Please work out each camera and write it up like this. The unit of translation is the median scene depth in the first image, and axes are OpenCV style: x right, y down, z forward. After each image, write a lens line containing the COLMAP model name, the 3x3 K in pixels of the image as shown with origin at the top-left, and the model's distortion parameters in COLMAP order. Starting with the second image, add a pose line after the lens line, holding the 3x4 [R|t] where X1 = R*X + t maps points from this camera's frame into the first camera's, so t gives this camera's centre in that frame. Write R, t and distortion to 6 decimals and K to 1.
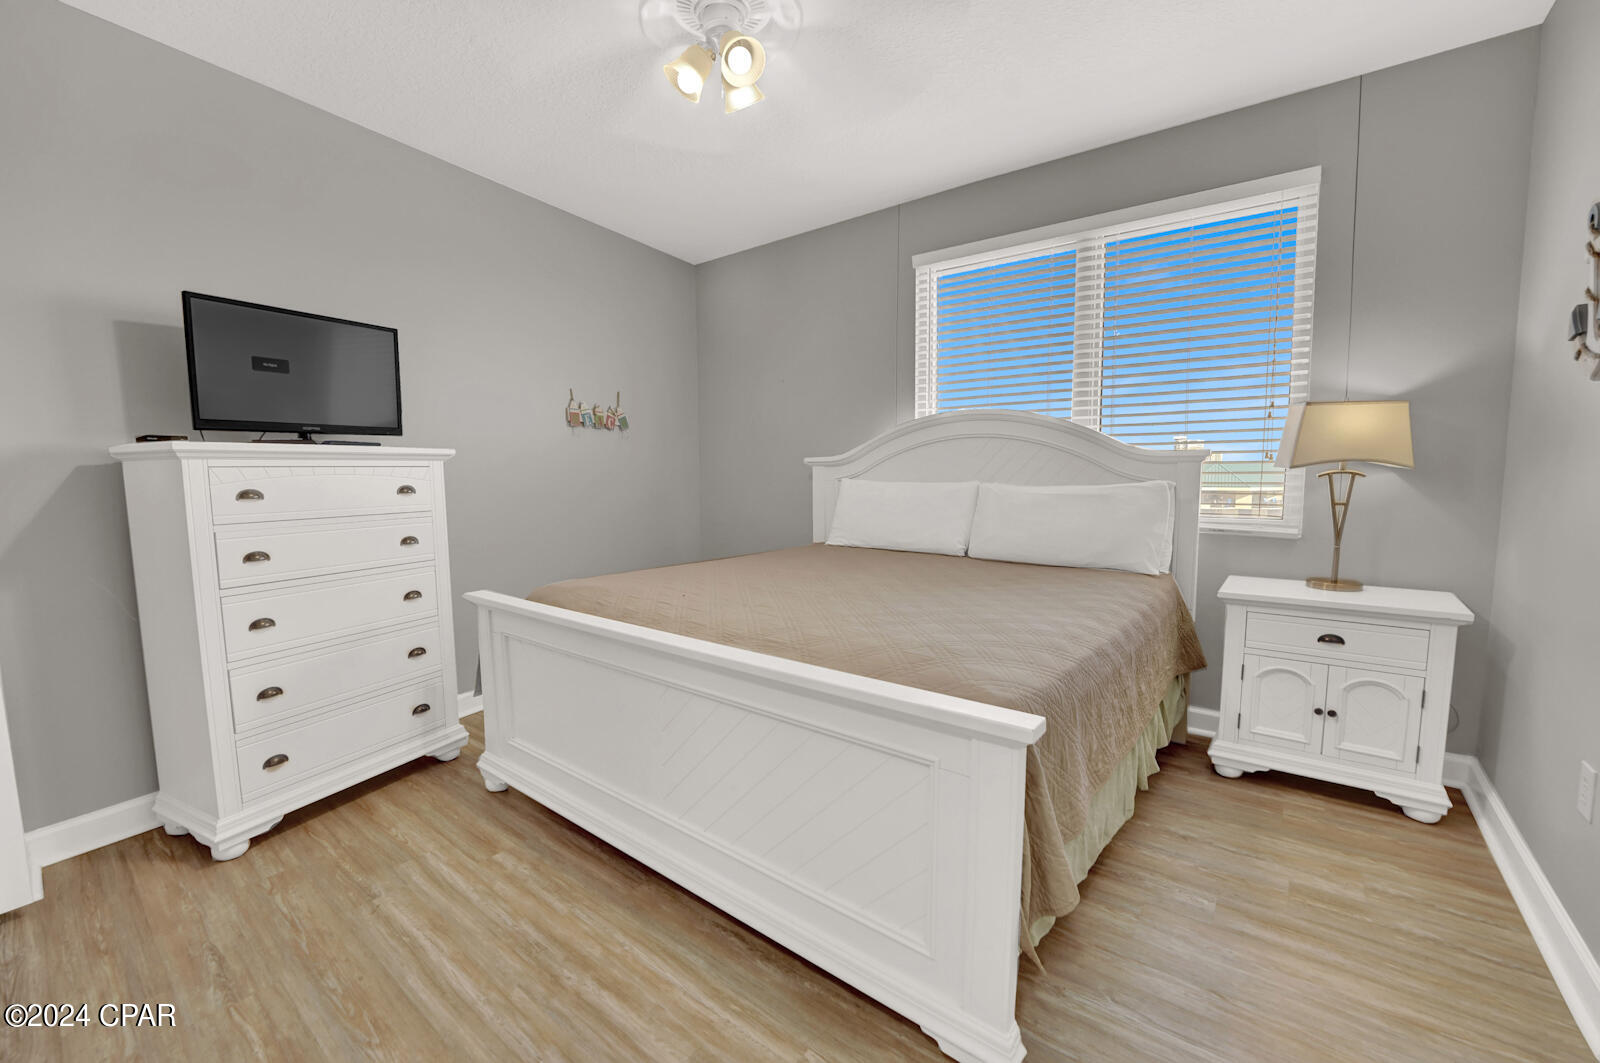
lens RADIAL K [[648.3, 0, 793.3], [0, 648.3, 535.1], [0, 0, 1]] dist [-0.024259, -0.000105]
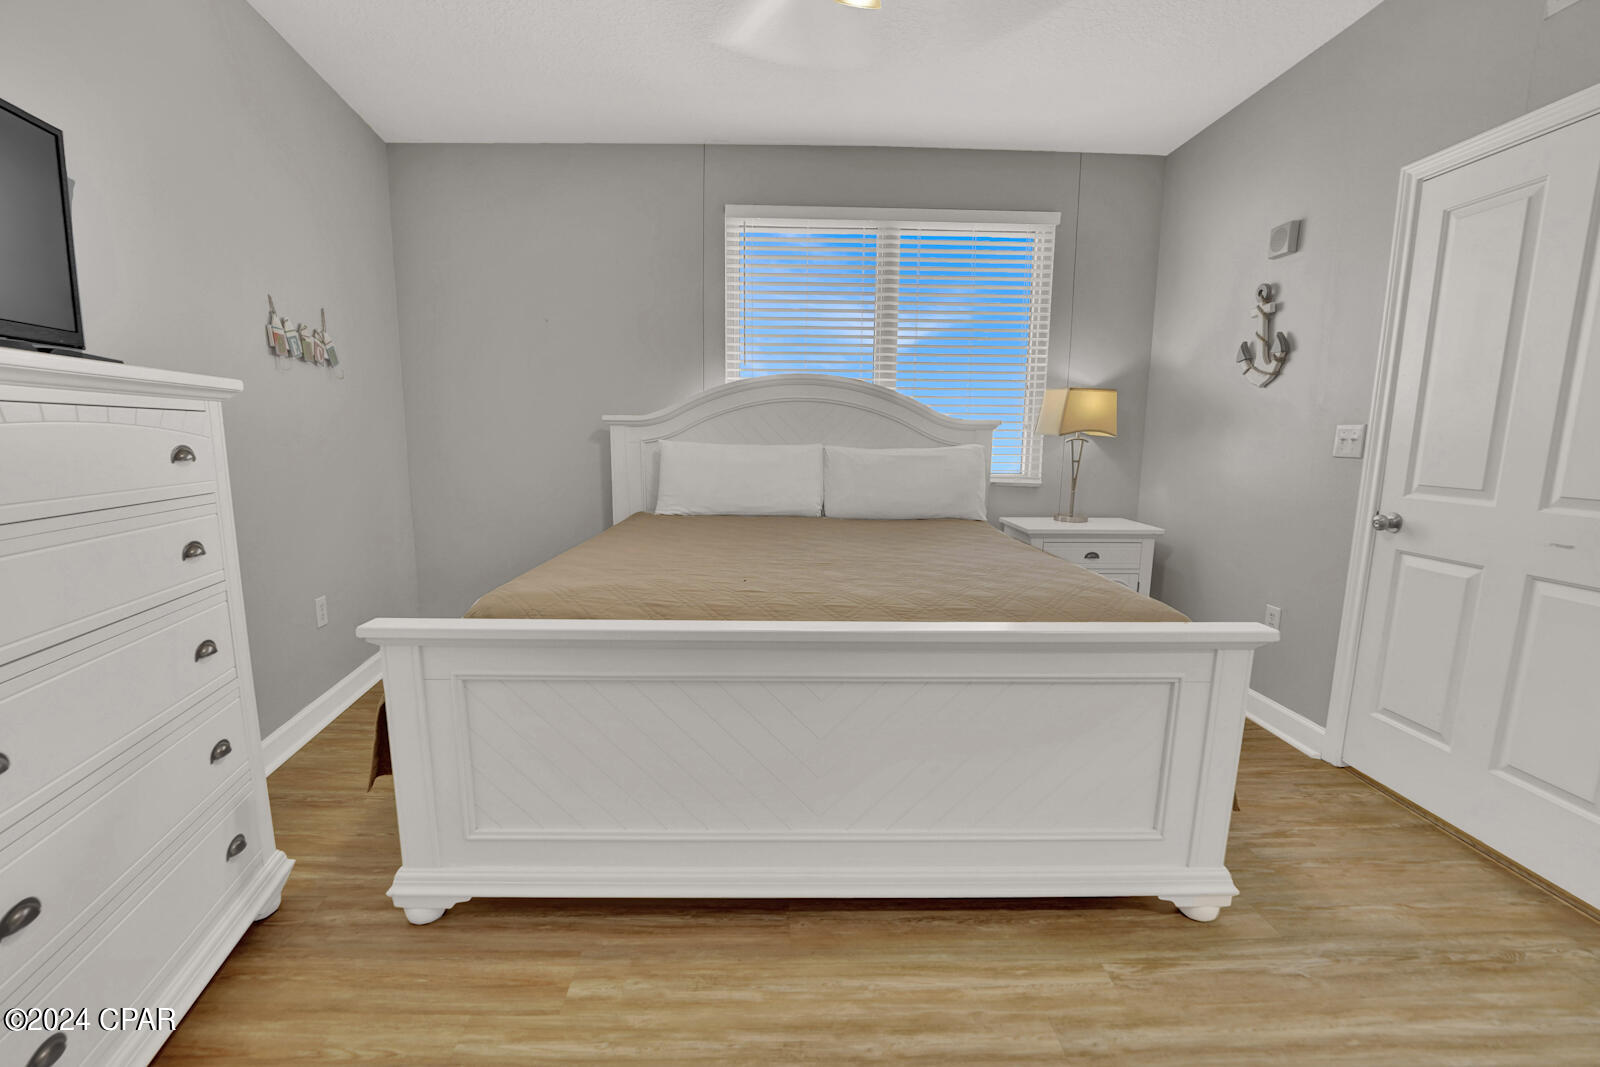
lens RADIAL K [[650.5, 0, 796.4], [0, 650.5, 538.3], [0, 0, 1]] dist [-0.024887, 0.000043]
pose [[0.769897, -0.085158, 0.632460, -0.546035], [0.047606, 0.995959, 0.076150, -0.017463], [-0.636390, -0.028518, 0.770840, 0.273559]]
